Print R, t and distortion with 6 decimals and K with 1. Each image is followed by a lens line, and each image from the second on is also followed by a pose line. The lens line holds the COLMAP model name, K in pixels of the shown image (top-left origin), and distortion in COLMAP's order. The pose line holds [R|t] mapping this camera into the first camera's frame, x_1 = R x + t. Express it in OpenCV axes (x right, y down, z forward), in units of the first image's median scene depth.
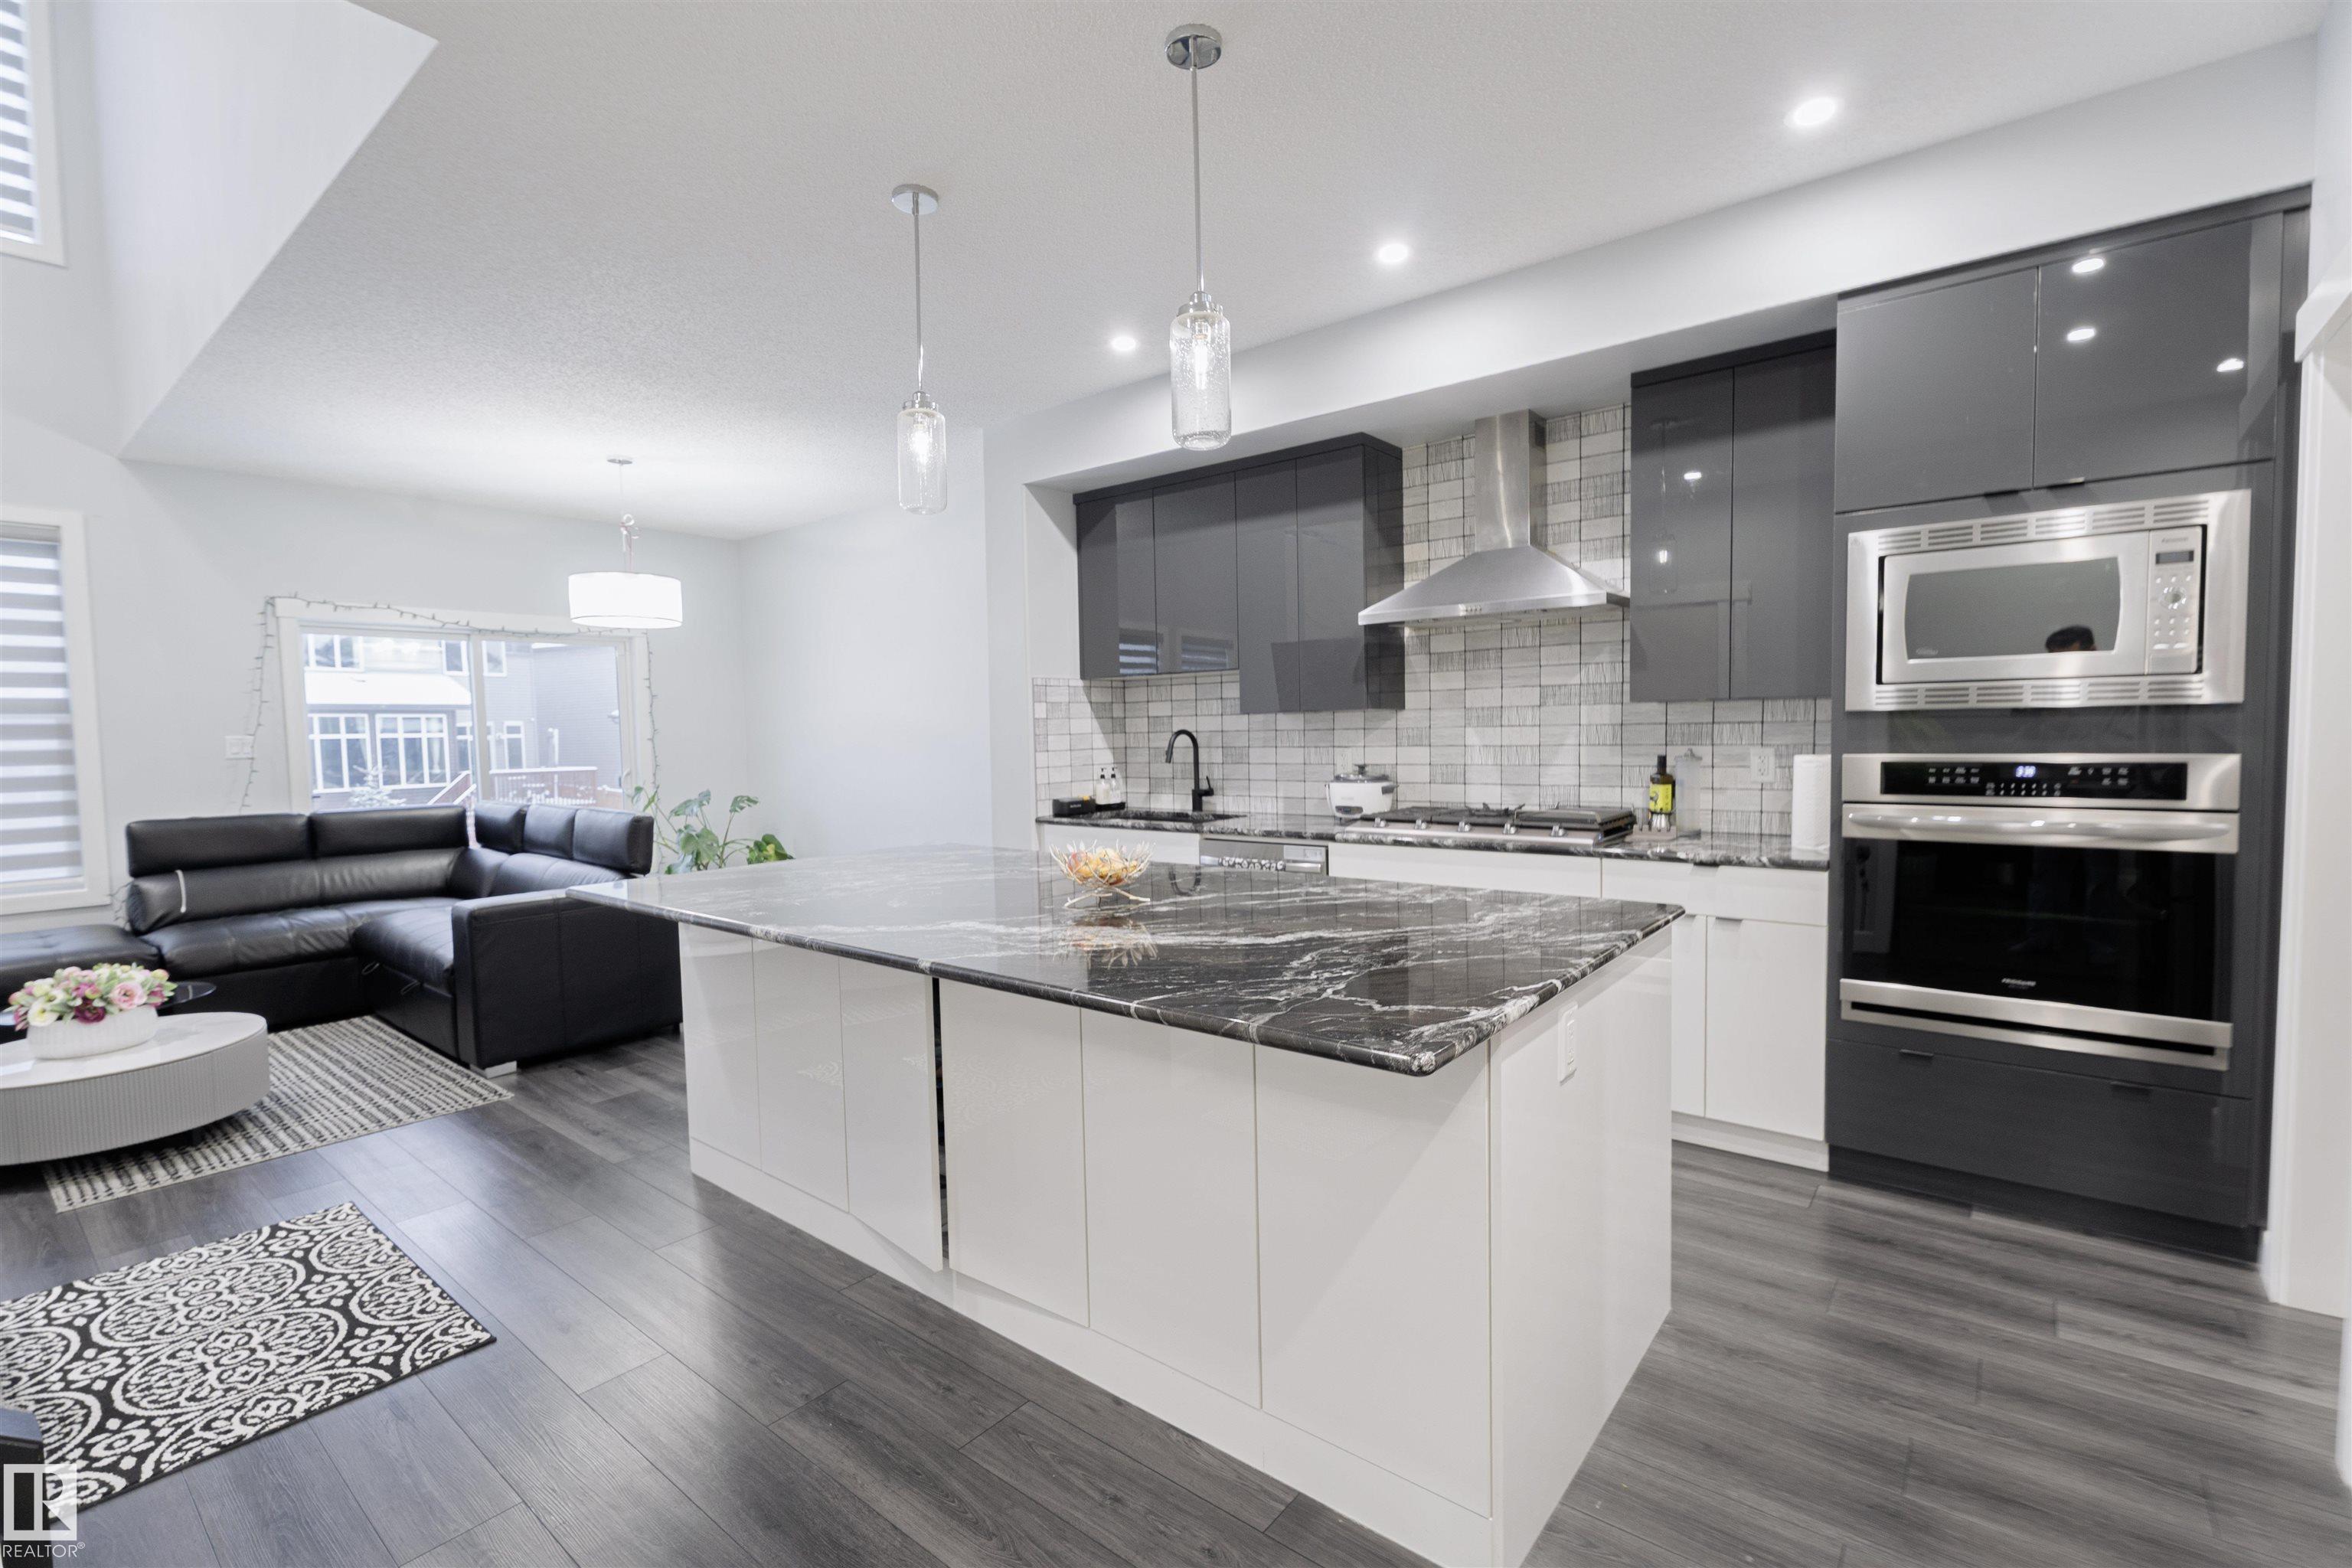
lens RADIAL K [[1045.2, 0, 1182.3], [0, 1045.2, 787.5], [0, 0, 1]] dist [0.000830, -0.000943]
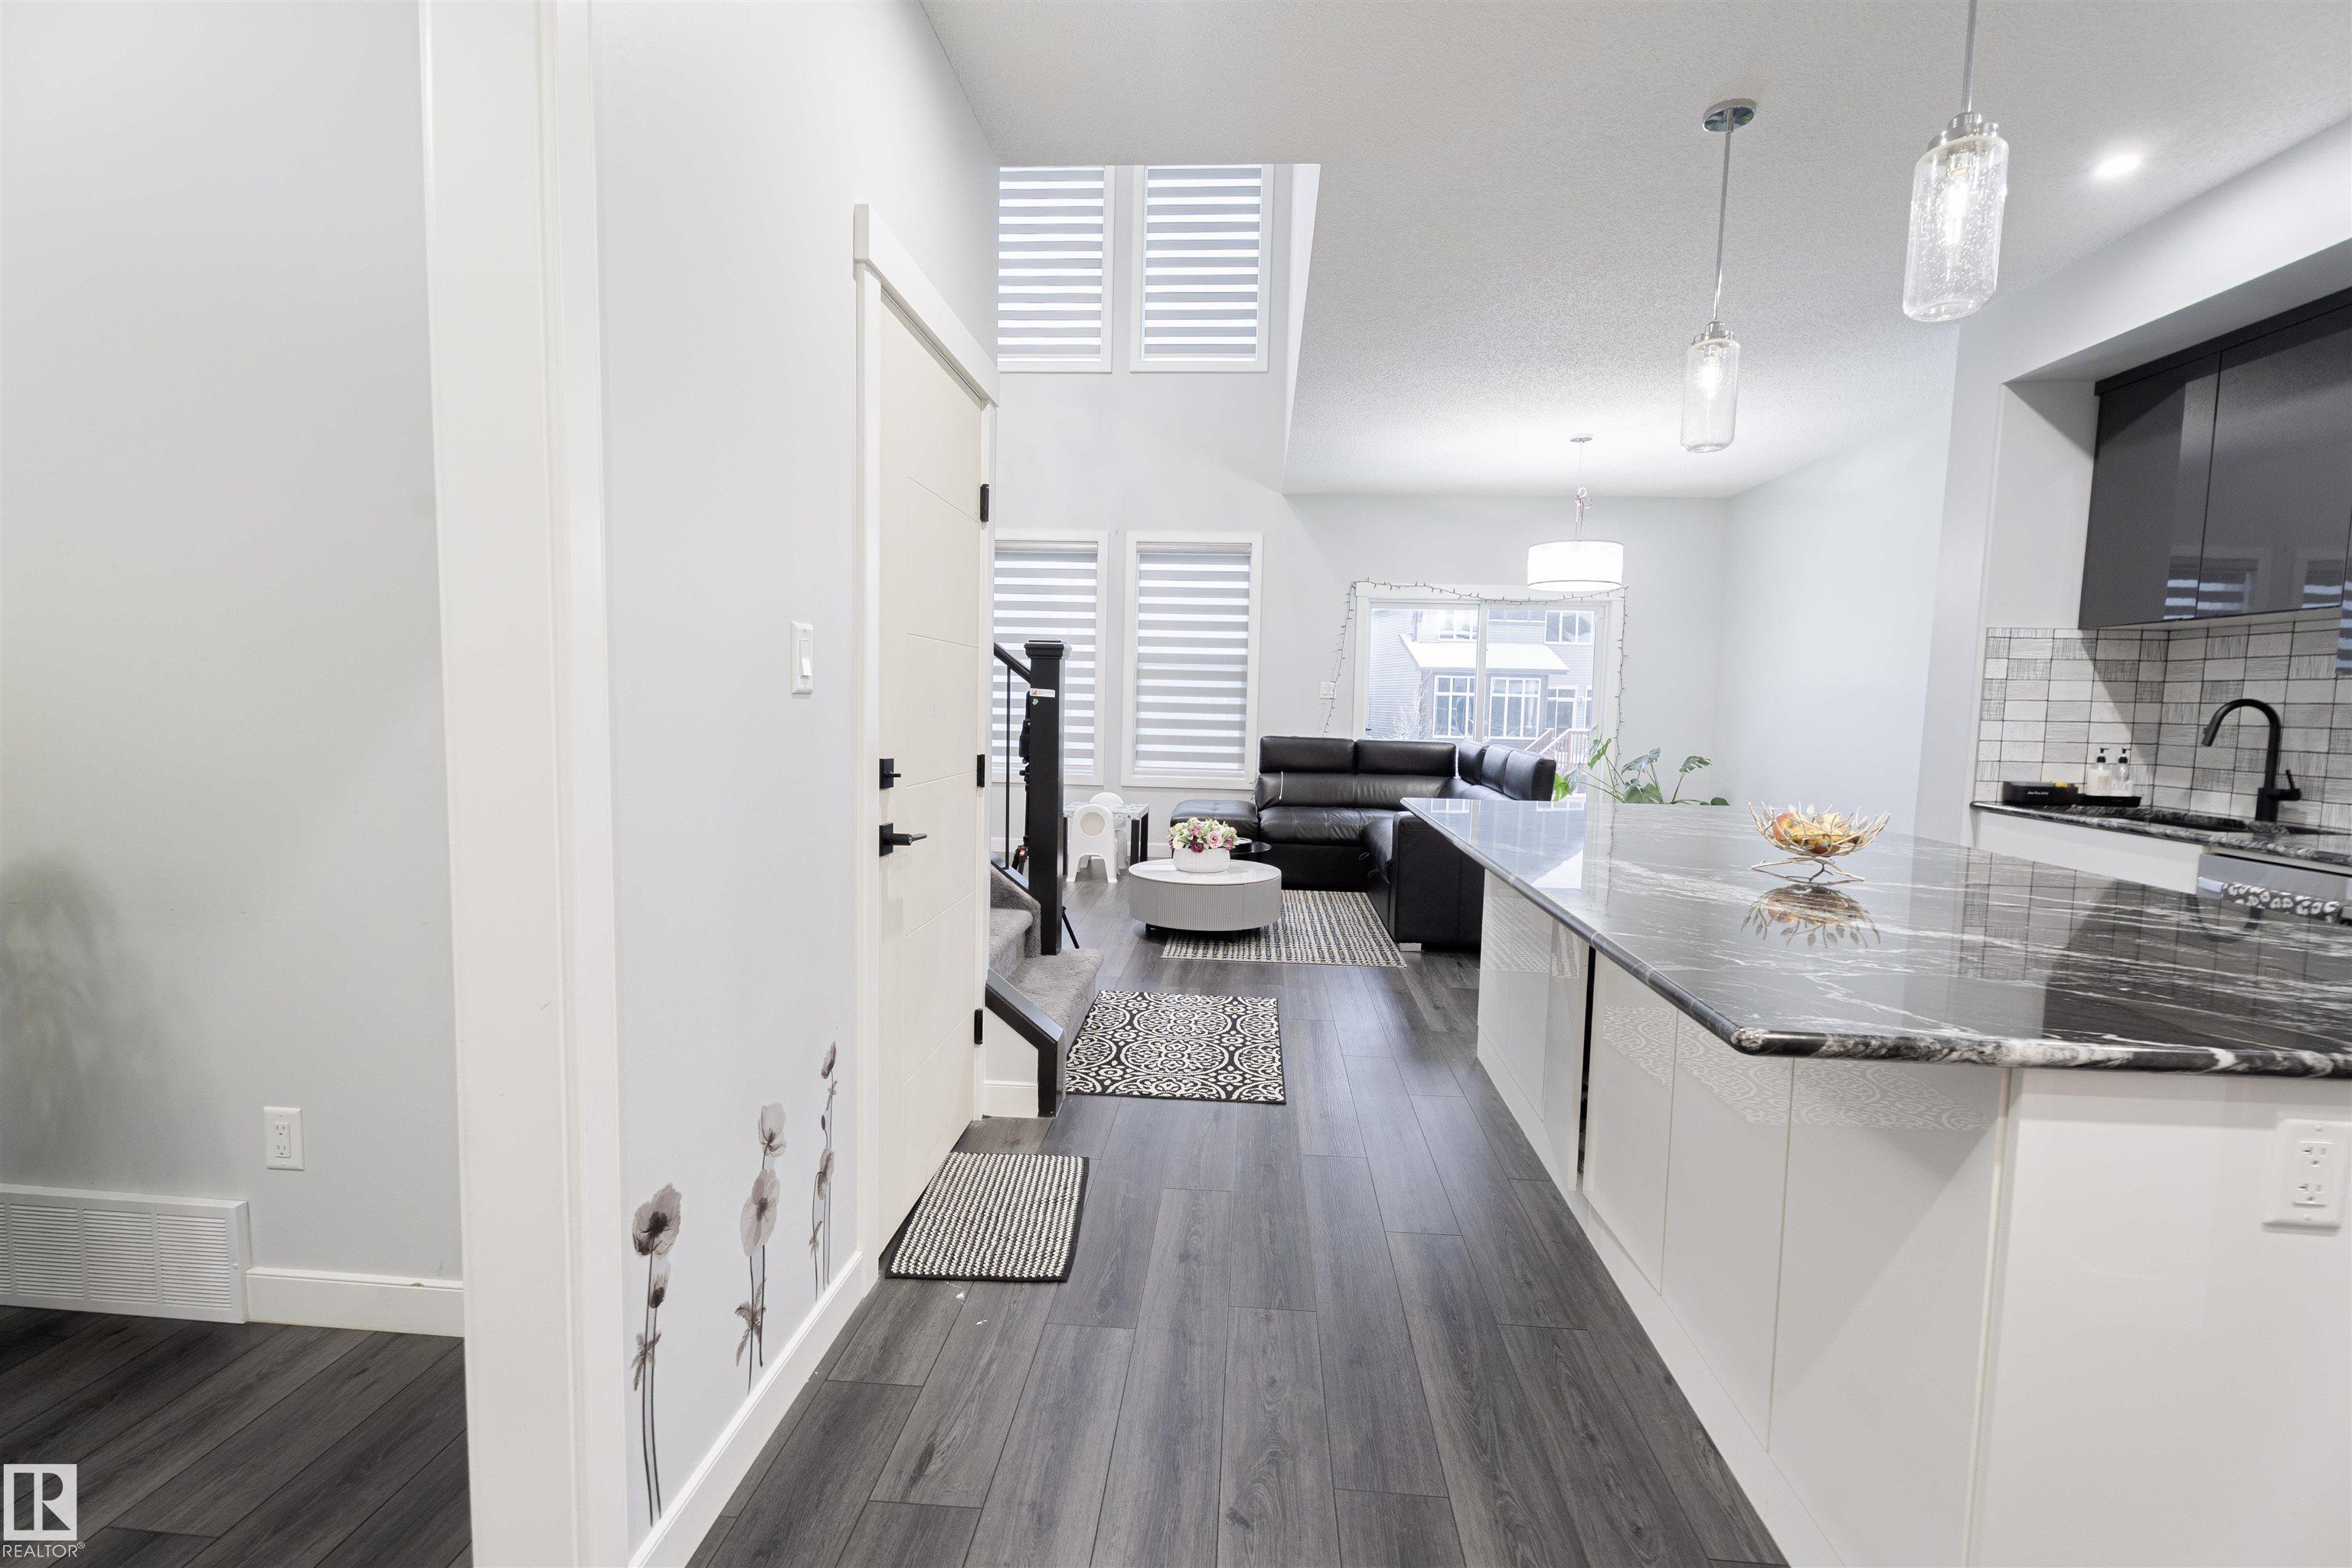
lens RADIAL K [[1045.2, 0, 1175.2], [0, 1045.2, 785.4], [0, 0, 1]] dist [0.000830, -0.000943]
pose [[0.564391, 0.101545, -0.819239, 0.192183], [-0.079833, 0.994468, 0.068266, 0.011485], [0.821639, 0.026873, 0.569375, 0.038211]]
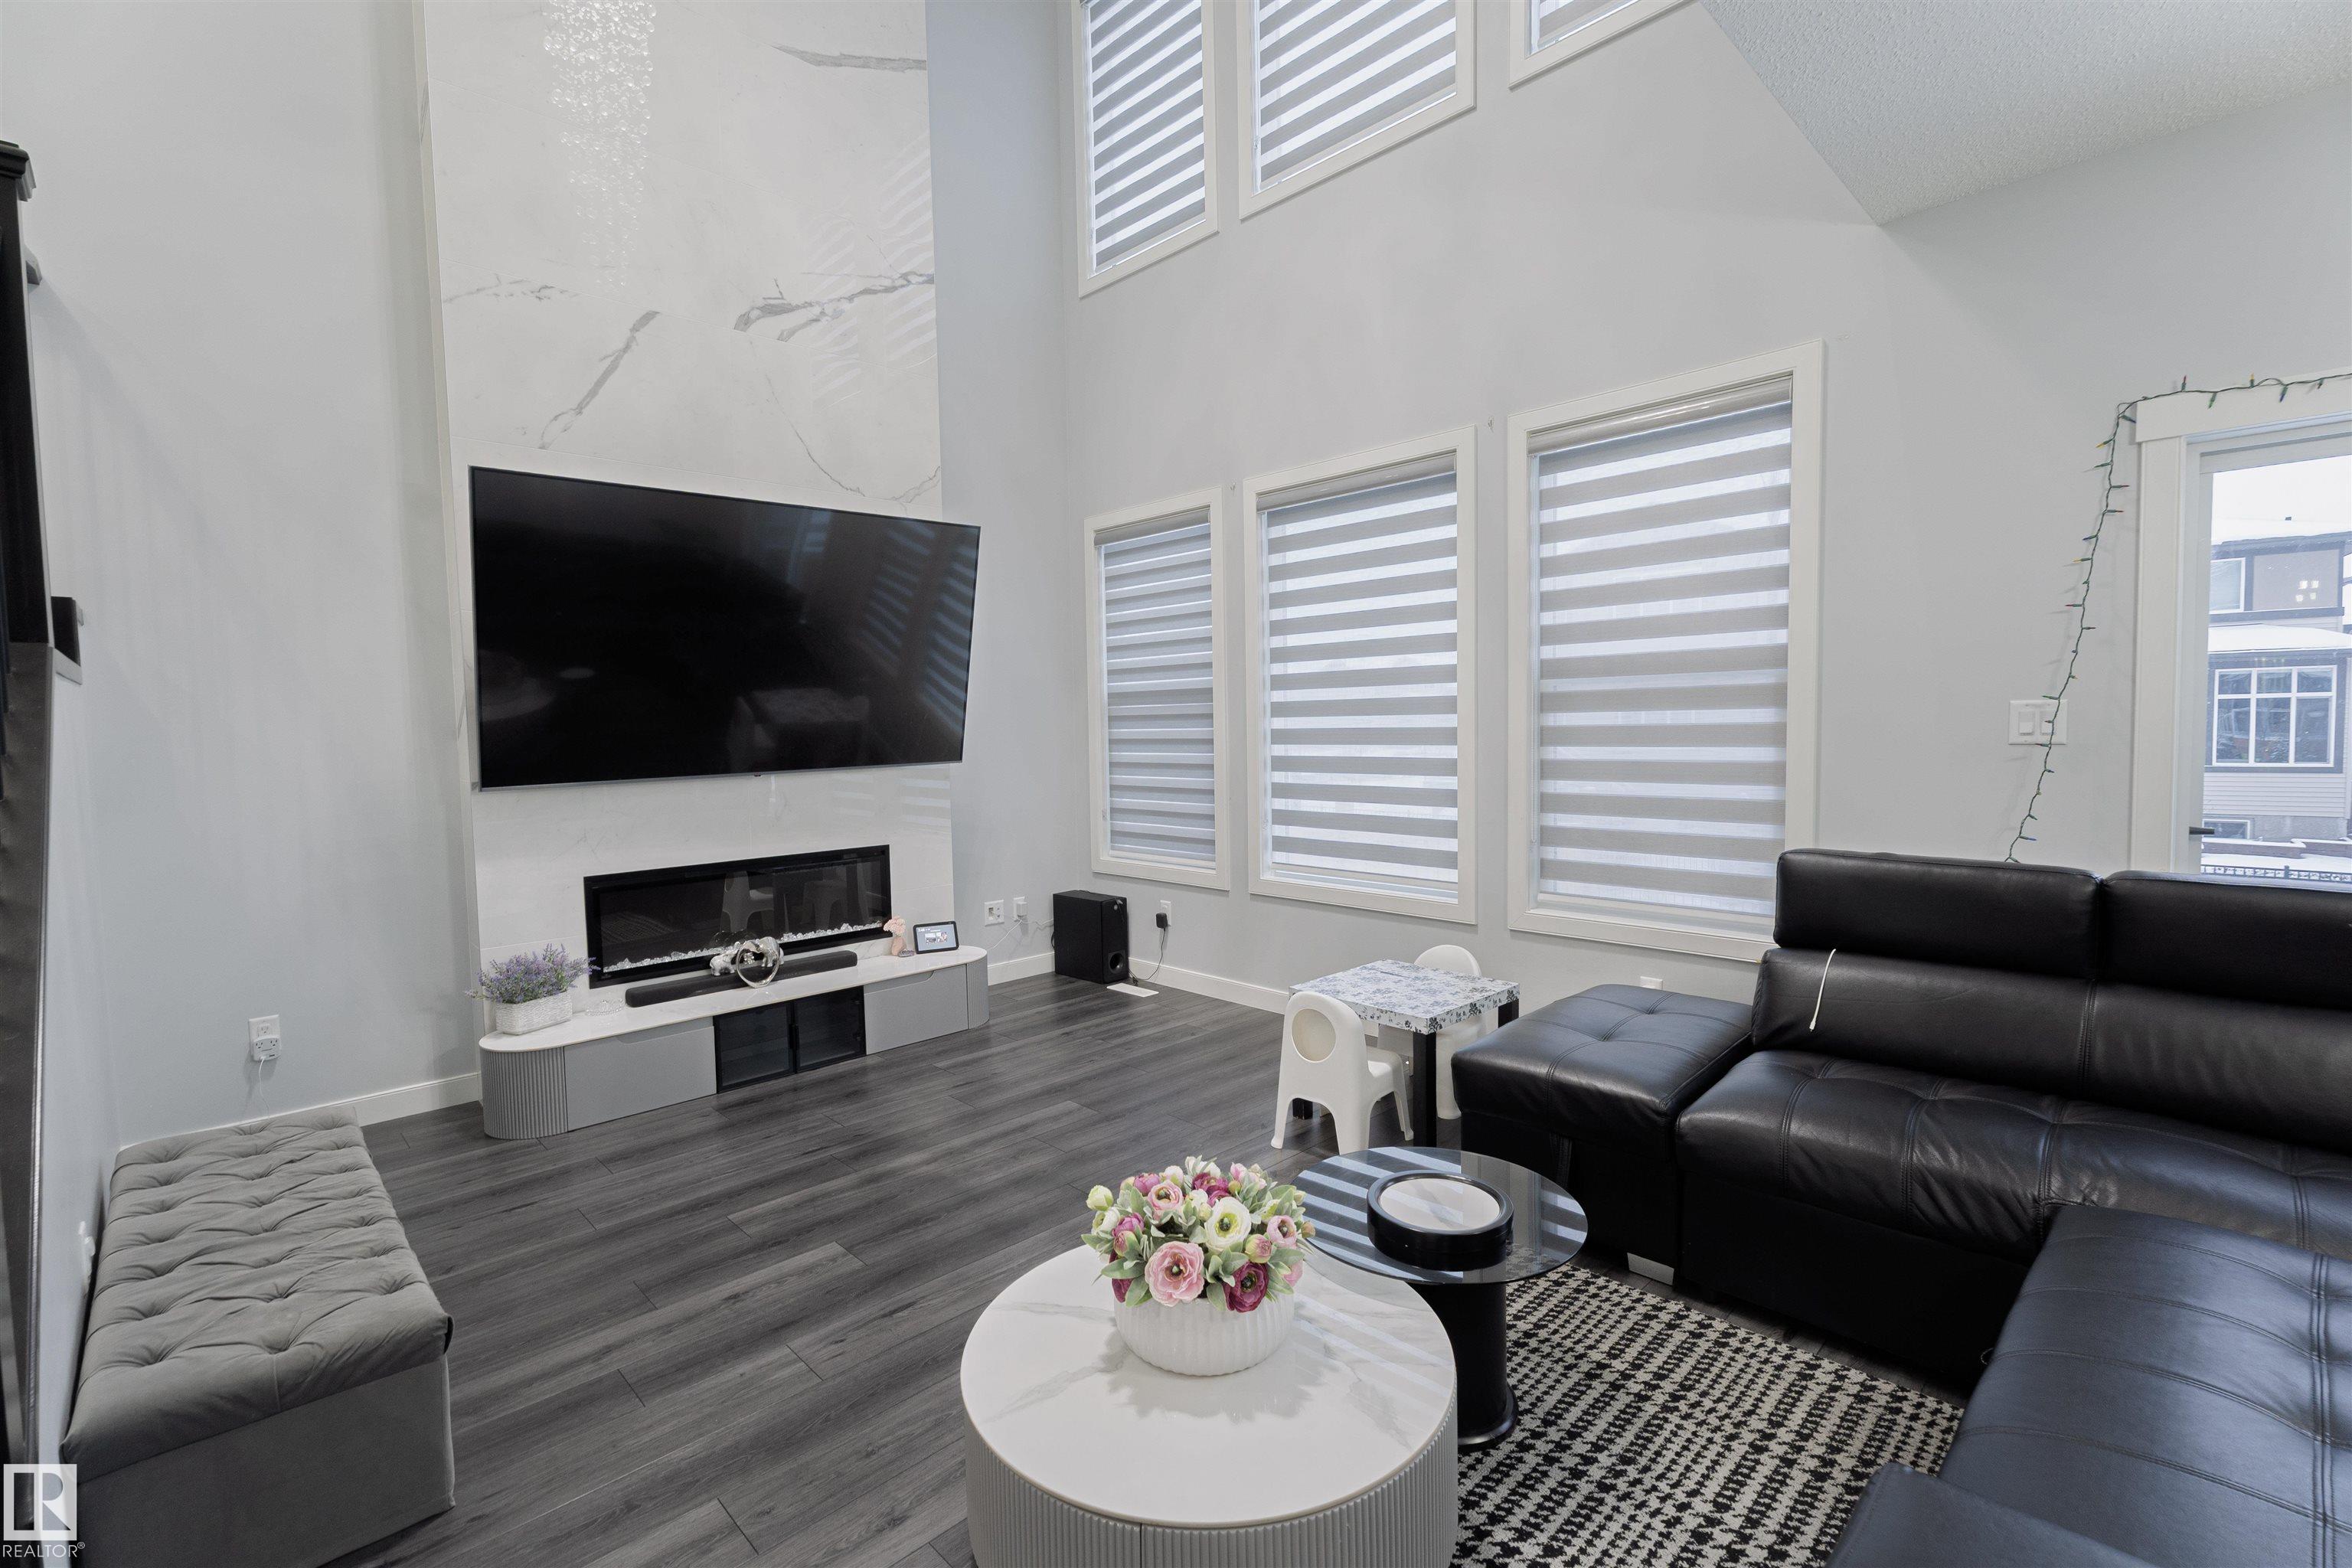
lens RADIAL K [[1045.2, 0, 1168.2], [0, 1045.2, 779.1], [0, 0, 1]] dist [0.000830, -0.000943]
pose [[-0.130606, 0.067929, -0.989105, -0.433381], [-0.036541, 0.996642, 0.073271, -0.041121], [0.990761, 0.045712, -0.127685, 0.819599]]
